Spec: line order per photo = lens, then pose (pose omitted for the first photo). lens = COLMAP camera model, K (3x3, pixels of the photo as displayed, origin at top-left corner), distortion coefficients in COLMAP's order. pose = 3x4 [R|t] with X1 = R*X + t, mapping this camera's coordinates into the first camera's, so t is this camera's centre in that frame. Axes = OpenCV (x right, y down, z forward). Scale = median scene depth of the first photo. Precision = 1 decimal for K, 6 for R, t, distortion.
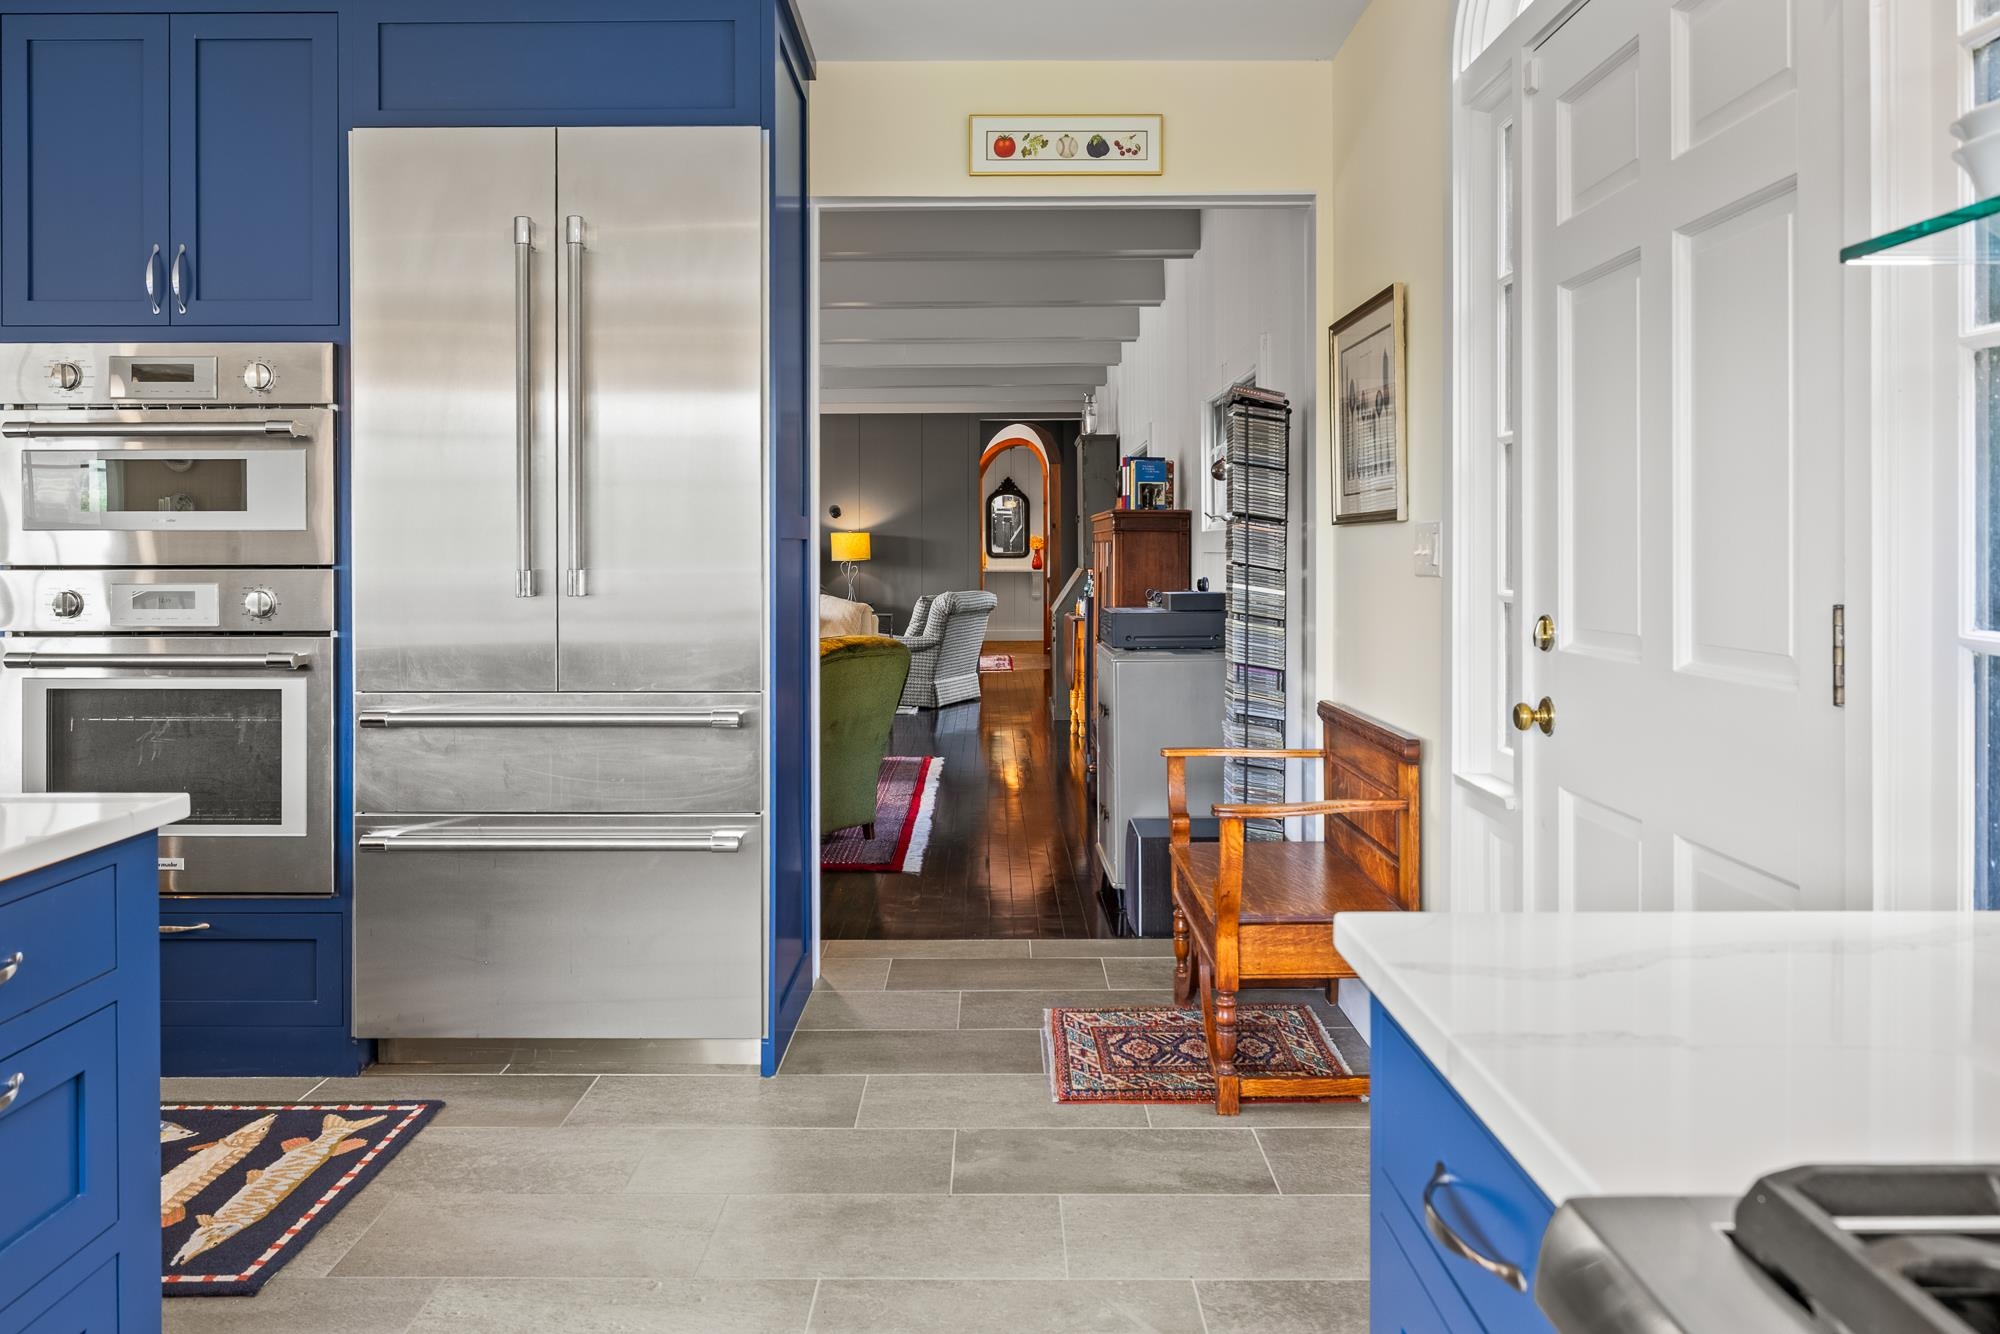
lens RADIAL K [[1410.9, 0, 991.7], [0, 1410.9, 569.6], [0, 0, 1]] dist [-0.009315, 0.001283]
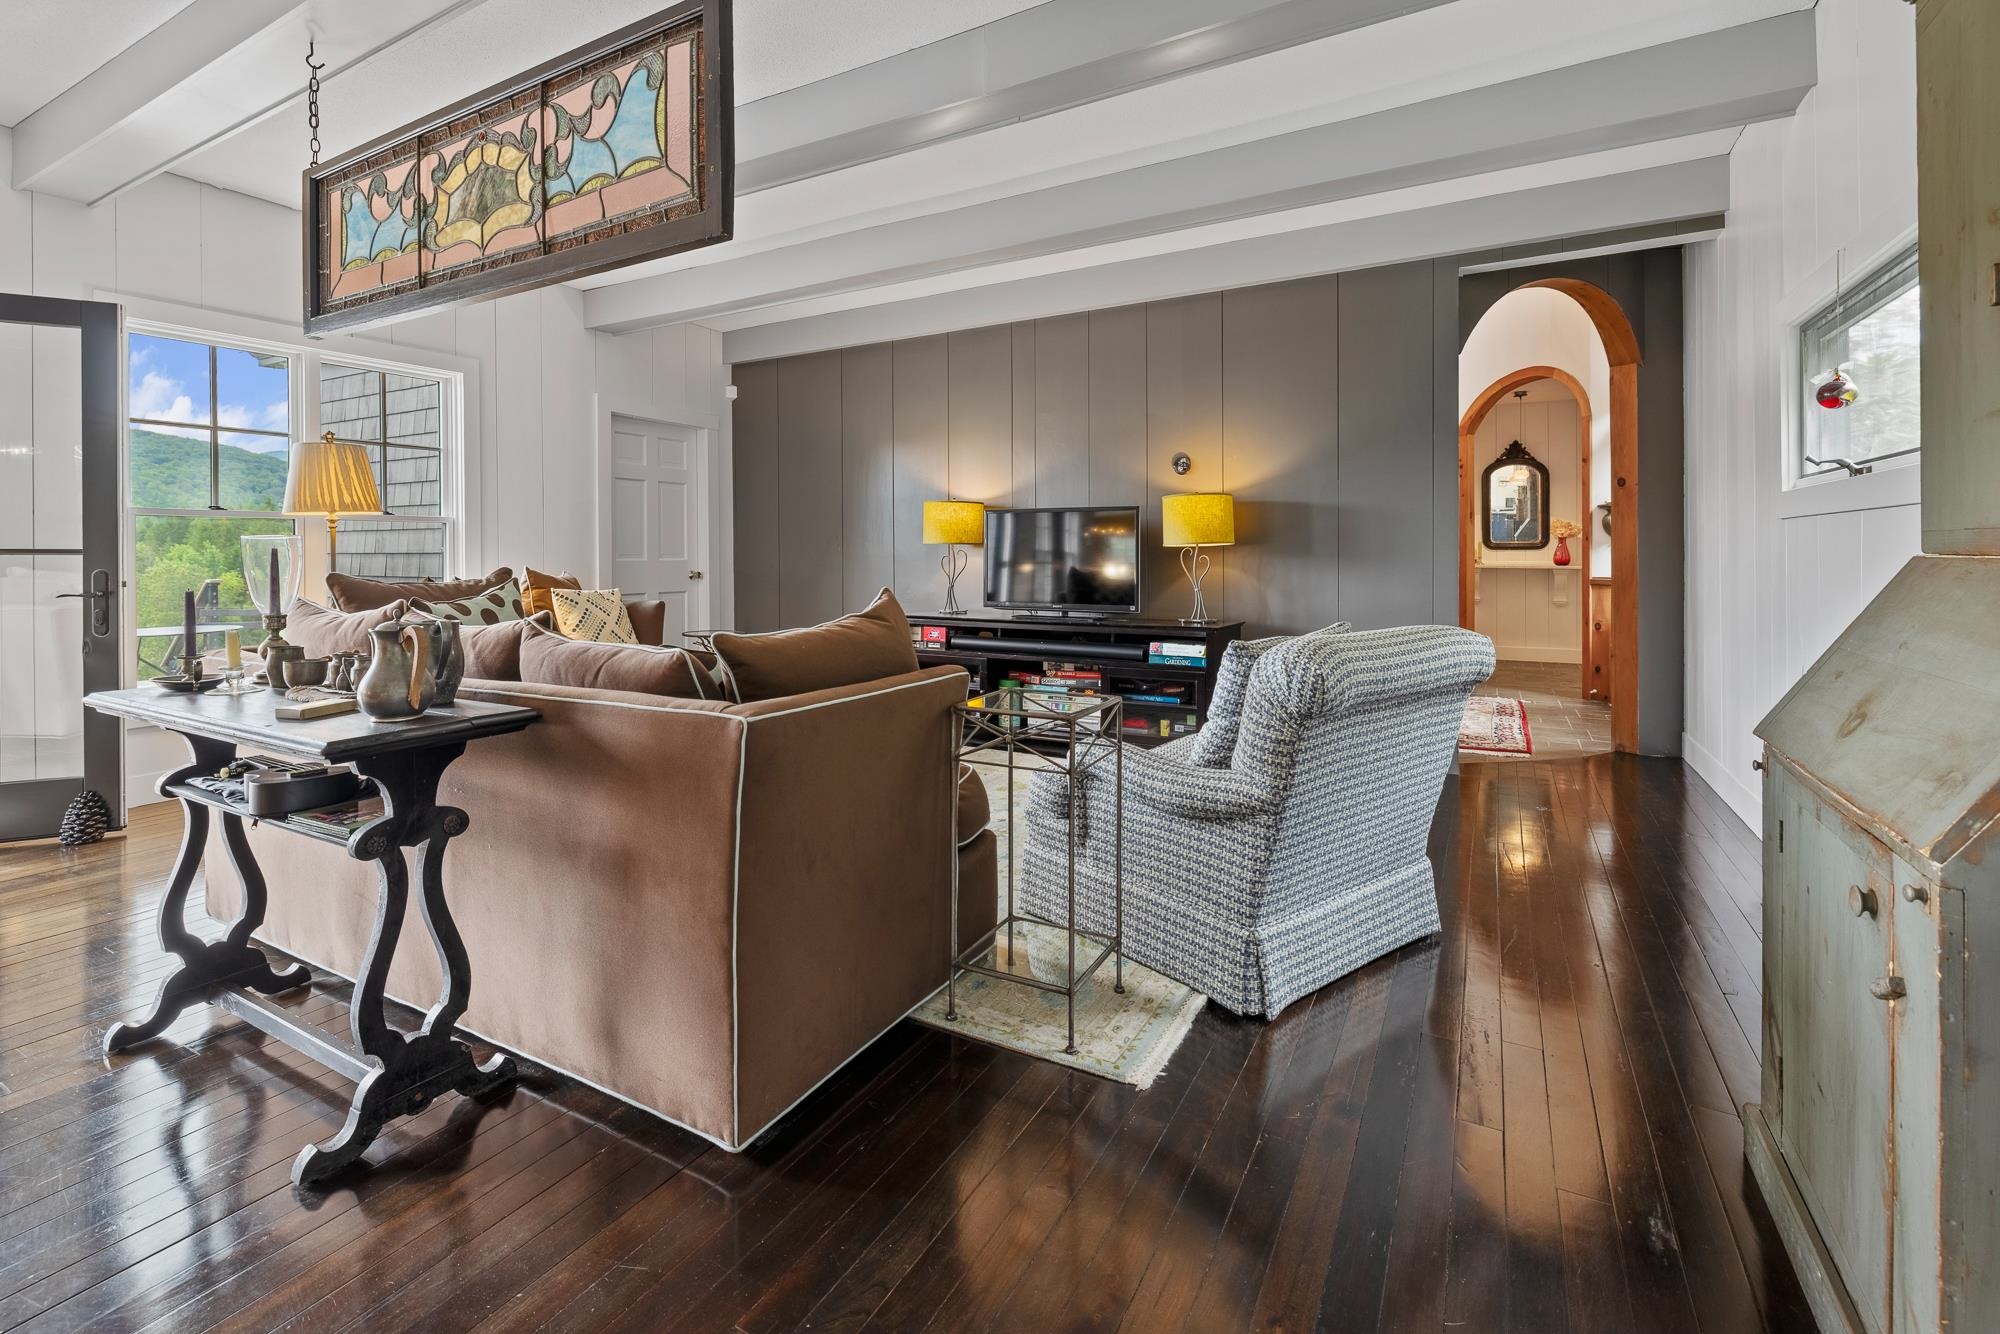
lens RADIAL K [[867.5, 0, 993.1], [0, 867.5, 561.6], [0, 0, 1]] dist [-0.001696, -0.000322]
pose [[0.866136, 0.002114, -0.499804, 0.001943], [-0.004609, 0.999982, -0.003758, 0.001370], [0.499787, 0.005558, 0.866130, 0.596059]]
